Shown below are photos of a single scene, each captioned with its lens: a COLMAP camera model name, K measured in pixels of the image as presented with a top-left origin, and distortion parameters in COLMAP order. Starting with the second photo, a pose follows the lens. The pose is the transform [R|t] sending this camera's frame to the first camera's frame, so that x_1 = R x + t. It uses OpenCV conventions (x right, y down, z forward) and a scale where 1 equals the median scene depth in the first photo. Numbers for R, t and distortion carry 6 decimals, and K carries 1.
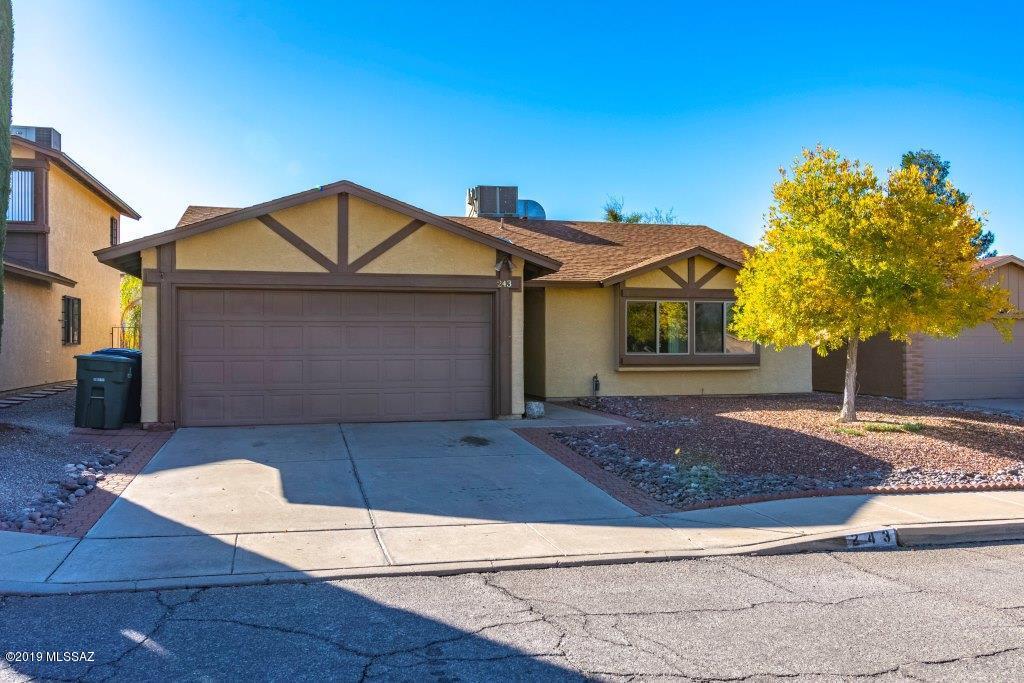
lens RADIAL K [[877.2, 0, 511.1], [0, 877.2, 343.5], [0, 0, 1]] dist [-0.000678, 0.000943]
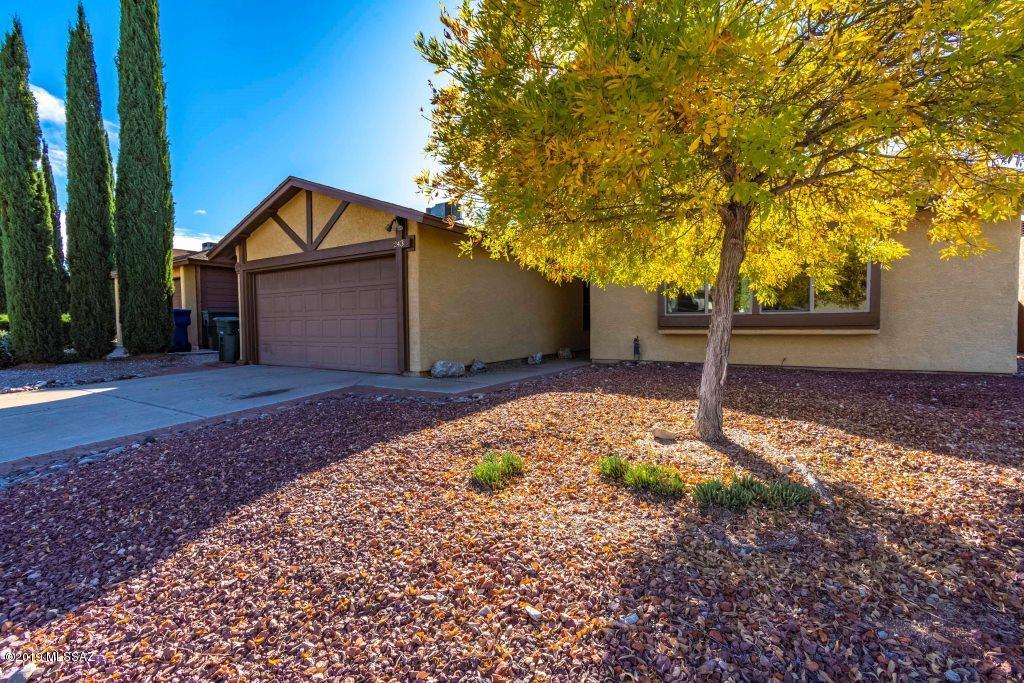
lens RADIAL K [[469.2, 0, 512.2], [0, 469.2, 336.9], [0, 0, 1]] dist [0.001522, 0.002420]
pose [[0.688516, 0.020058, -0.724944, 0.492101], [0.008717, 0.999316, 0.035929, 0.020870], [0.725169, -0.031057, 0.687870, 0.726515]]
